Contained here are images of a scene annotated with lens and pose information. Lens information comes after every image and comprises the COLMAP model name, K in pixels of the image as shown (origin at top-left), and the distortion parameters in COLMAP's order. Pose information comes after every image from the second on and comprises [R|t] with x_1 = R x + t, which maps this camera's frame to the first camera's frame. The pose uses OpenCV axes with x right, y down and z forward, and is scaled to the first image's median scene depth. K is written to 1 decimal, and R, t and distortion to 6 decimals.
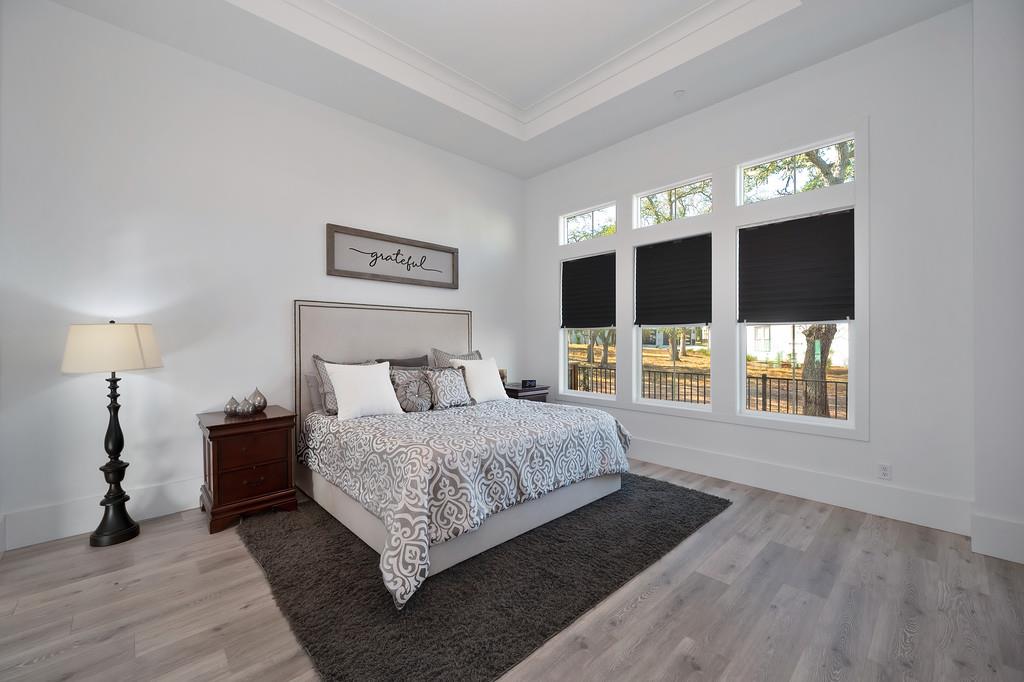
lens RADIAL K [[406.9, 0, 519.8], [0, 406.9, 339.8], [0, 0, 1]] dist [-0.002197, 0.000221]
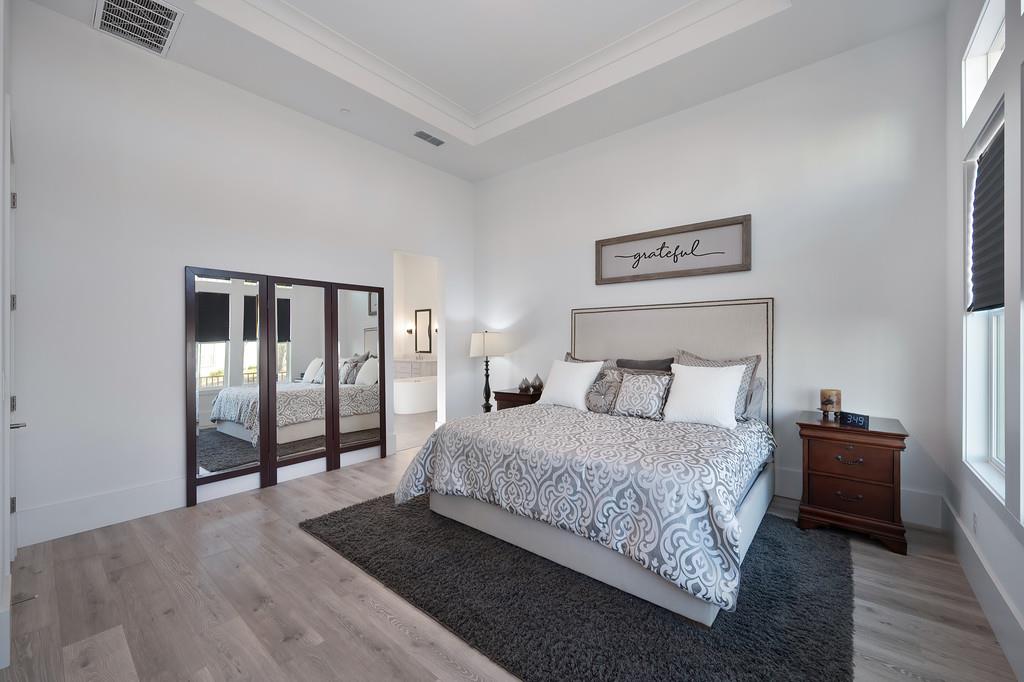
lens RADIAL K [[406.9, 0, 504.0], [0, 406.9, 339.0], [0, 0, 1]] dist [-0.002197, 0.000221]
pose [[0.102133, -0.003392, -0.994765, 0.887811], [0.005499, 0.999981, -0.002845, -0.002271], [0.994756, -0.005179, 0.102150, 0.821538]]
